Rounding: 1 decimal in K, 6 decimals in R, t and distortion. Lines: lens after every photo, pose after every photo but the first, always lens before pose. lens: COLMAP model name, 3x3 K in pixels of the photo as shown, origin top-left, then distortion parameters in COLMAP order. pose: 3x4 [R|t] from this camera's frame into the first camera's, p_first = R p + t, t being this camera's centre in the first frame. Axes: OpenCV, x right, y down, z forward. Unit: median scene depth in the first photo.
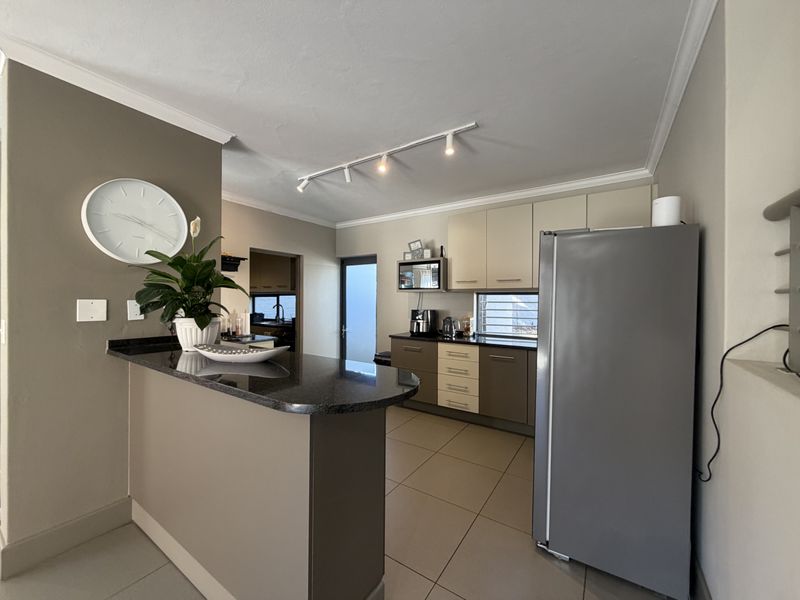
lens RADIAL K [[318.5, 0, 396.9], [0, 318.5, 299.7], [0, 0, 1]] dist [0.000003, 0.000099]
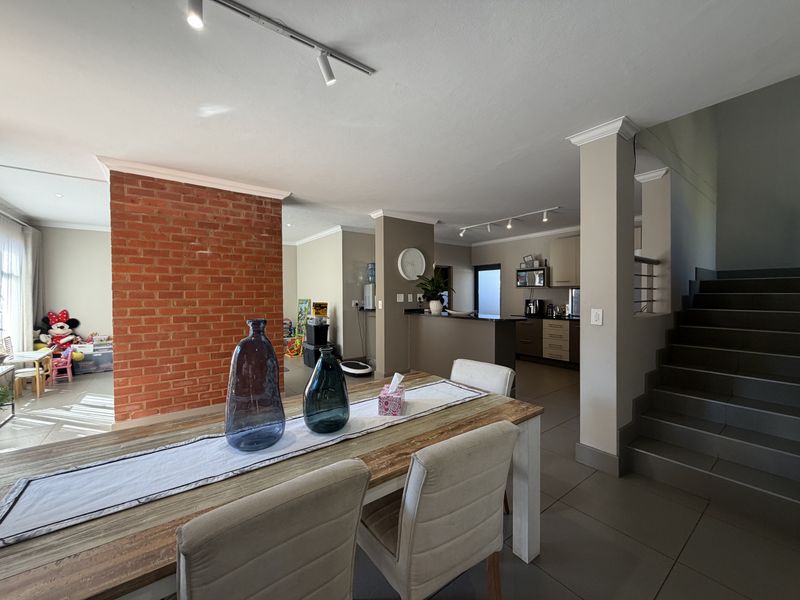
lens RADIAL K [[318.5, 0, 396.9], [0, 318.5, 299.7], [0, 0, 1]] dist [0.000003, 0.000099]
pose [[0.943152, -0.003005, -0.332348, -0.032428], [0.008525, 0.999849, 0.015154, 0.003024], [0.332252, -0.017126, 0.943035, -0.740057]]
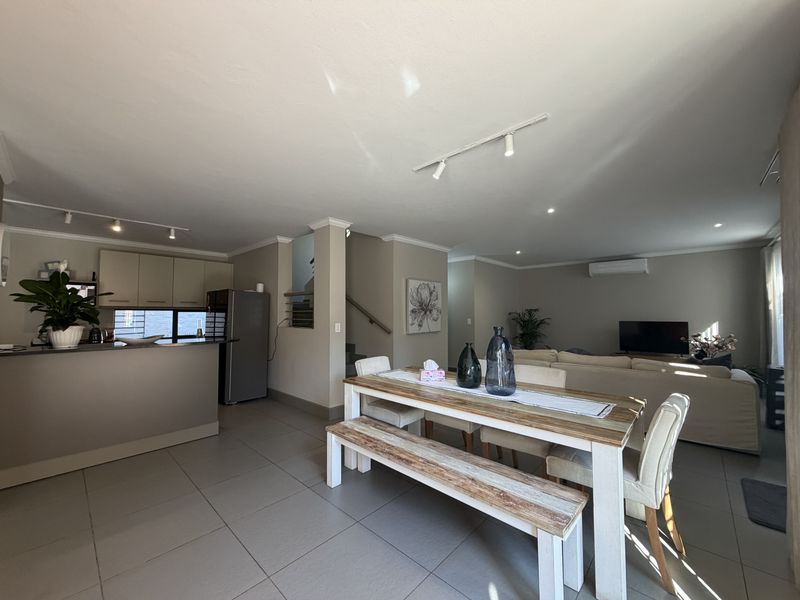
lens RADIAL K [[318.5, 0, 396.9], [0, 318.5, 299.7], [0, 0, 1]] dist [0.000003, 0.000099]
pose [[0.160772, 0.038214, 0.986252, -0.900346], [0.004009, 0.999217, -0.039370, -0.002103], [-0.986983, 0.010284, 0.160493, -0.392062]]
